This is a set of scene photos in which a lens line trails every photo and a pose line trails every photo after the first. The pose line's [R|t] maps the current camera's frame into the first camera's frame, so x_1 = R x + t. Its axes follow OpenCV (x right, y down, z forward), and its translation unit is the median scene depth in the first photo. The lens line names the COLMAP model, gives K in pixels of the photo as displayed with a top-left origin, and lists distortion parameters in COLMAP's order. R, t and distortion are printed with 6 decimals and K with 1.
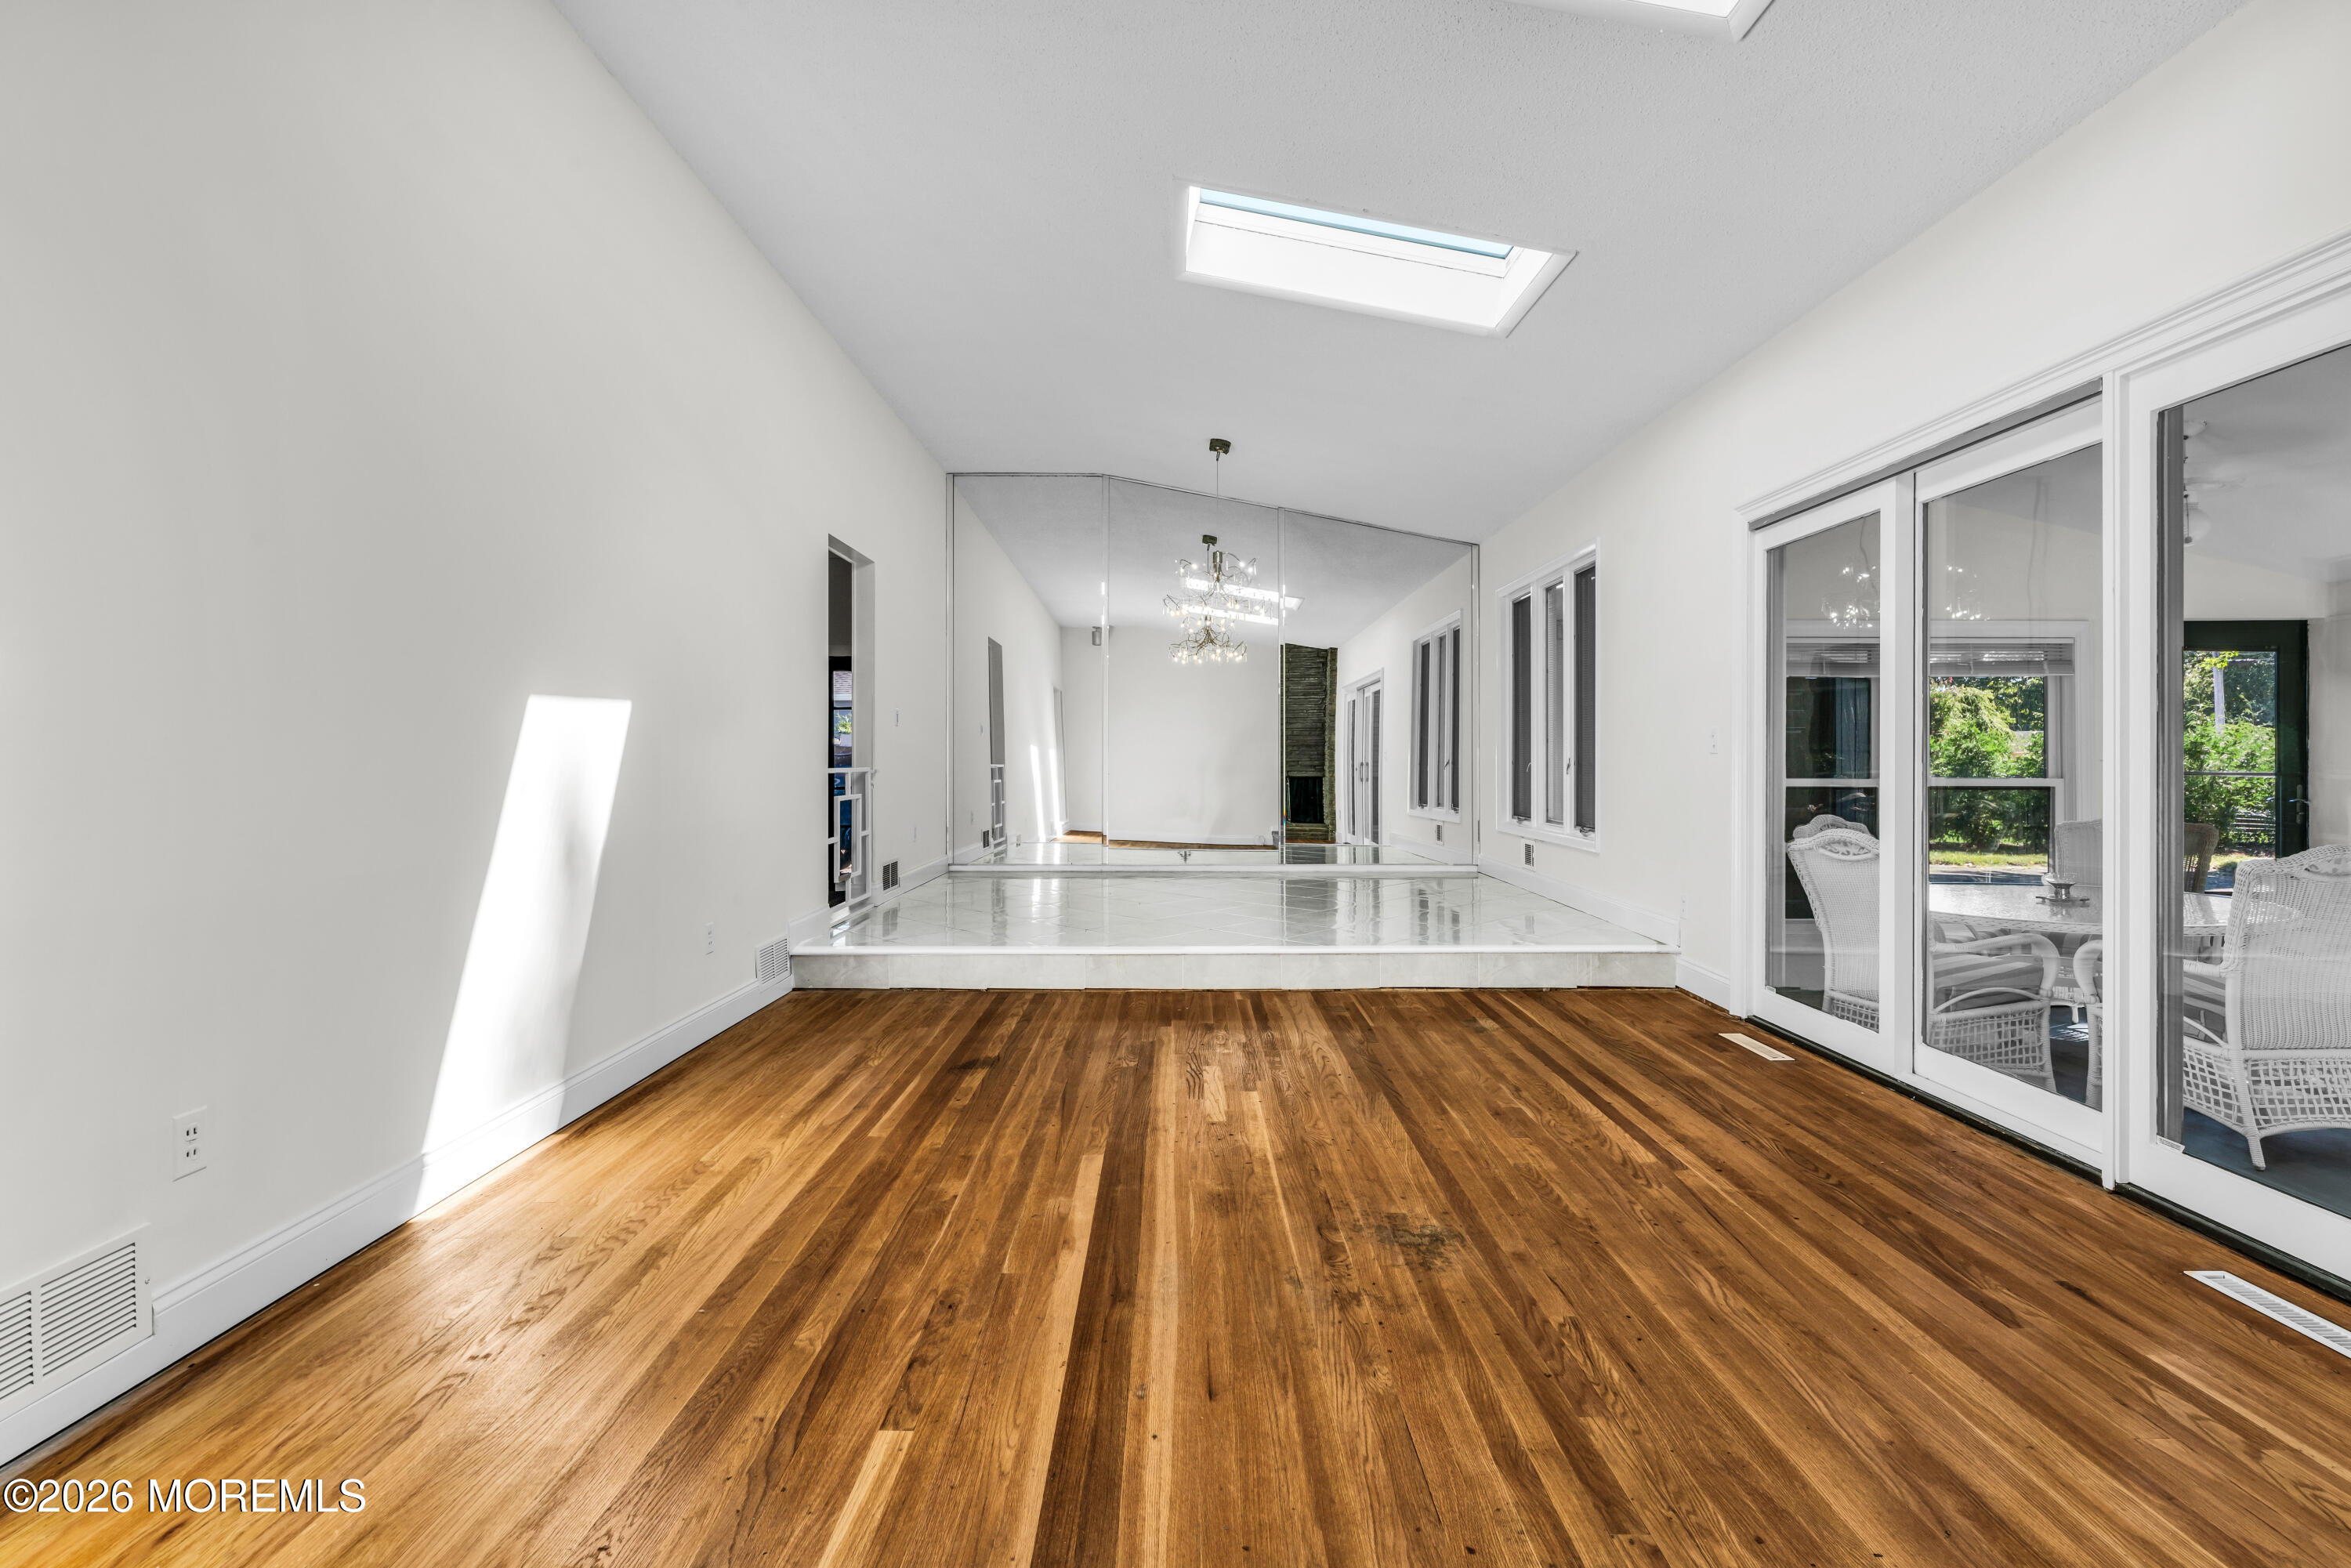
lens RADIAL K [[1146.4, 0, 1148.0], [0, 1146.4, 755.7], [0, 0, 1]] dist [-0.004759, 0.000262]
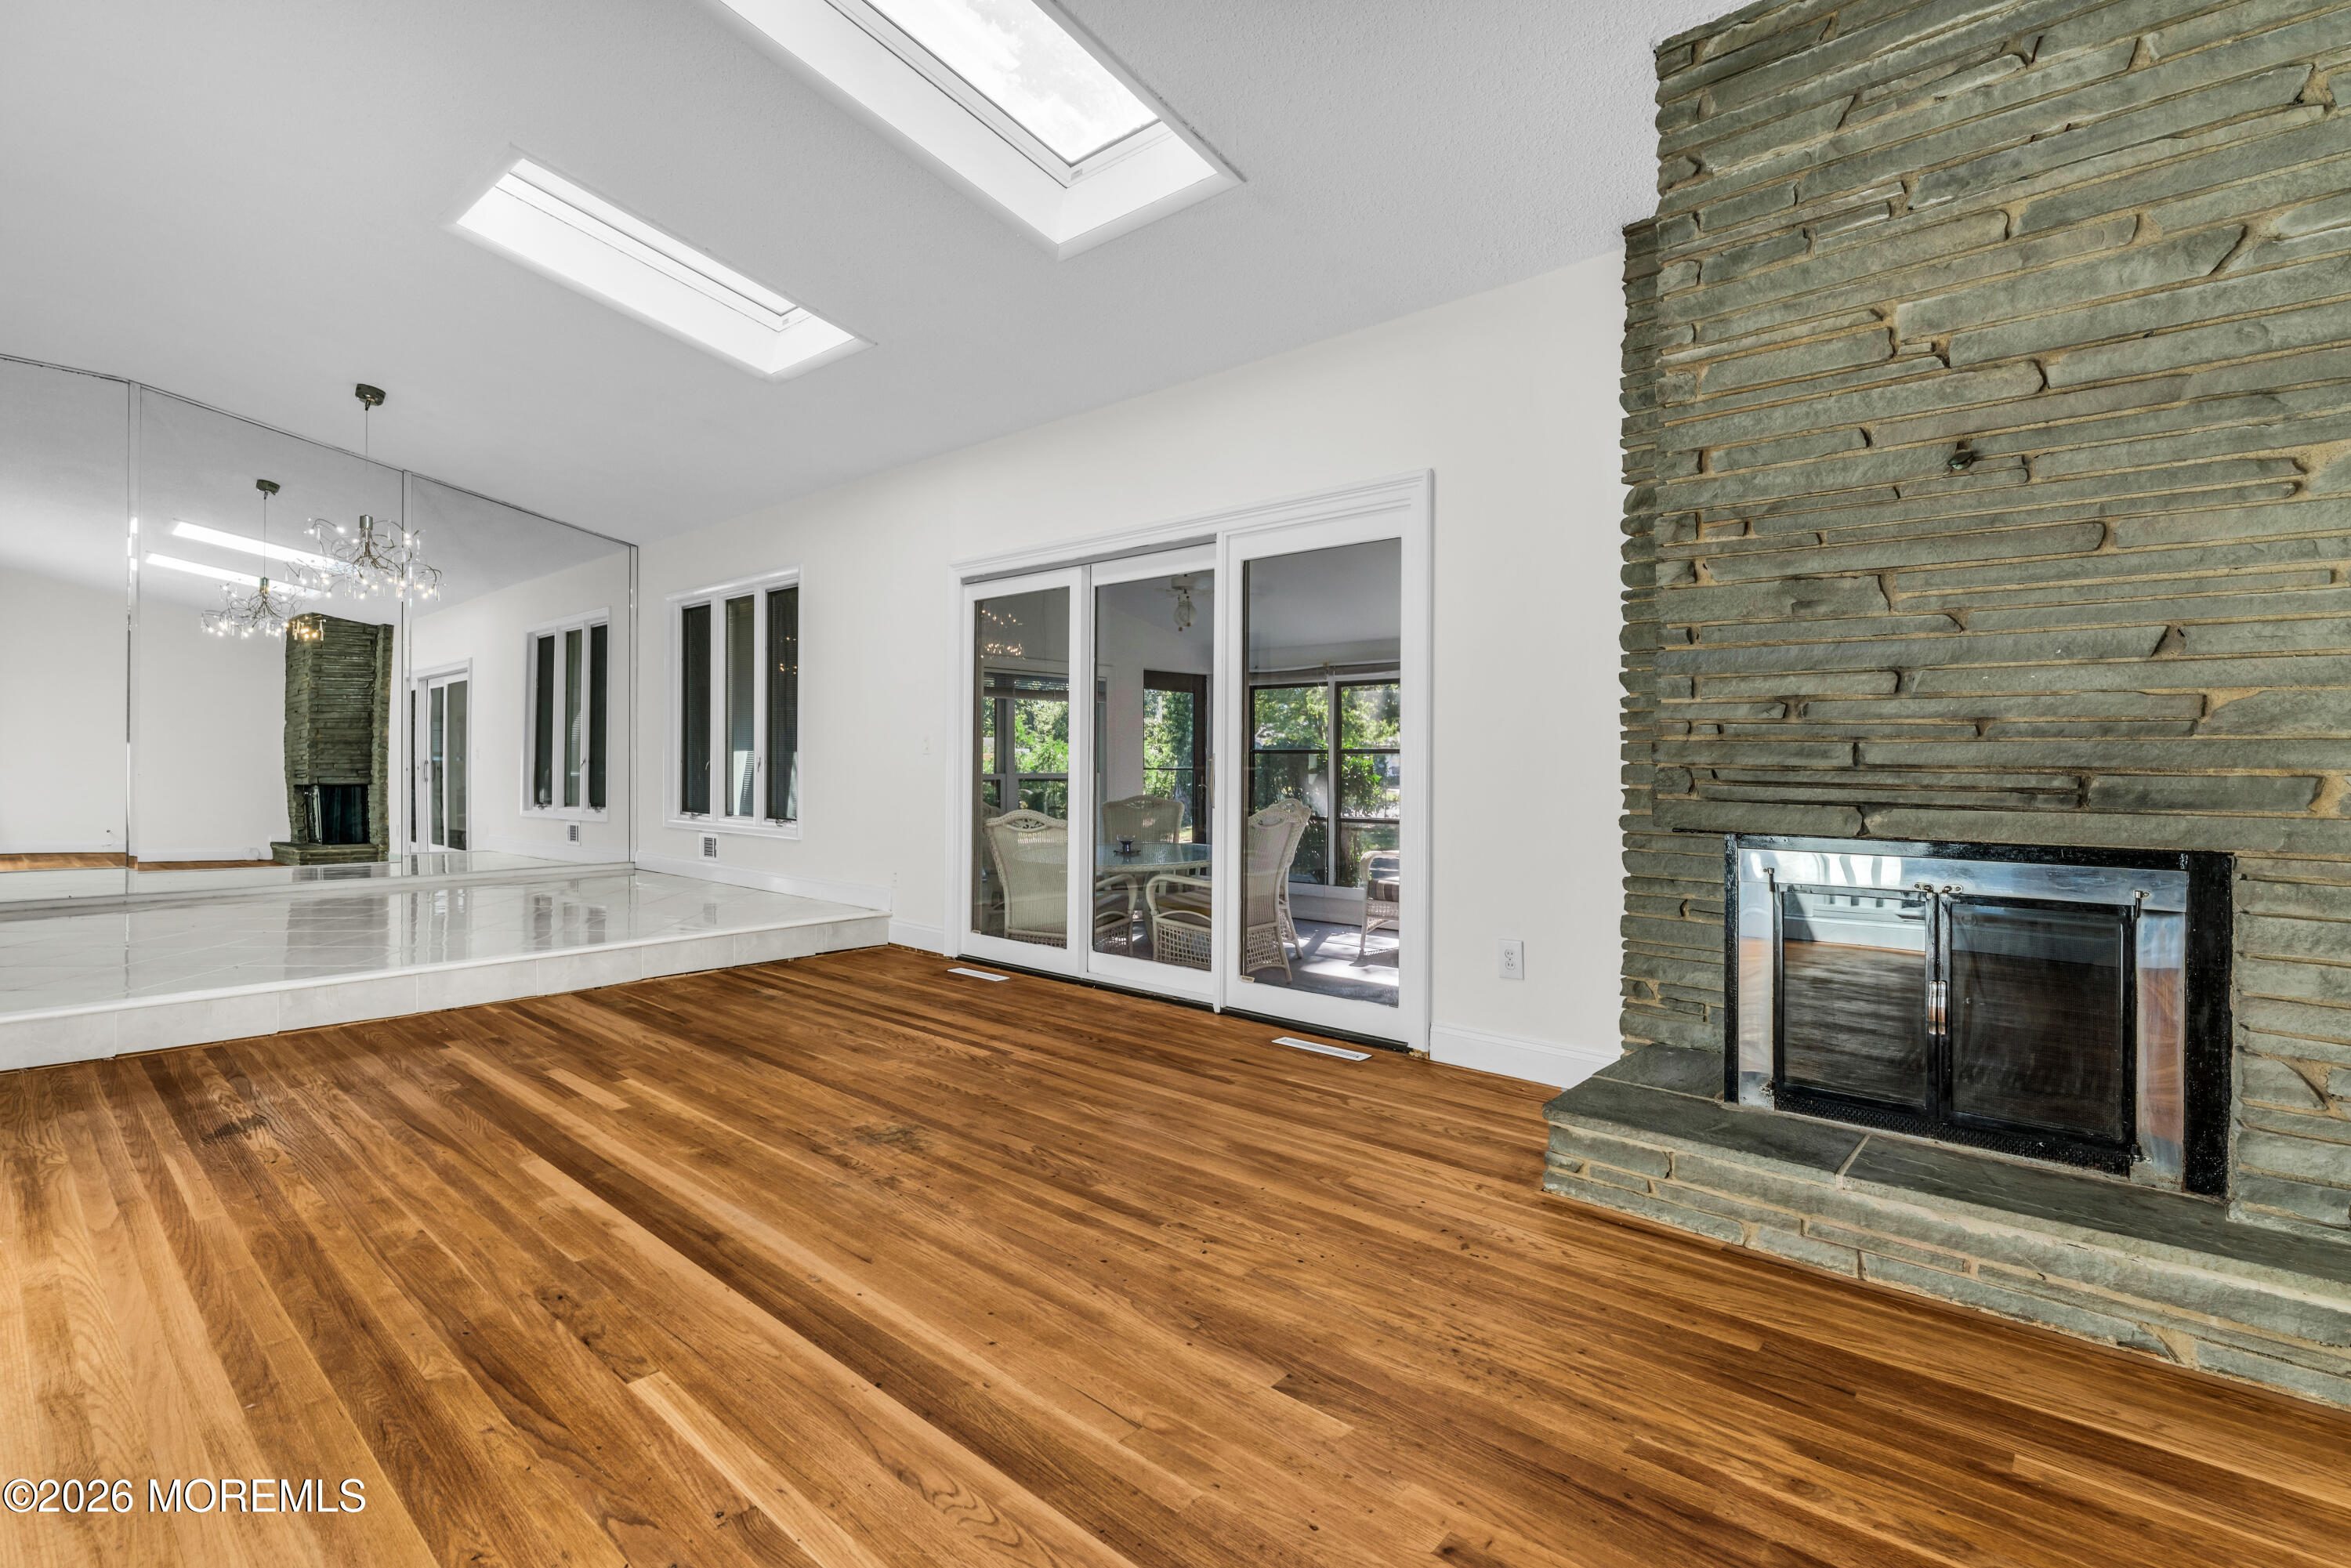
lens RADIAL K [[1146.4, 0, 1166.0], [0, 1146.4, 764.5], [0, 0, 1]] dist [-0.004759, 0.000262]
pose [[0.652969, -0.000553, 0.757385, -0.445774], [-0.006250, 0.999962, 0.006118, 0.000433], [-0.757359, -0.008728, 0.652940, -0.046215]]
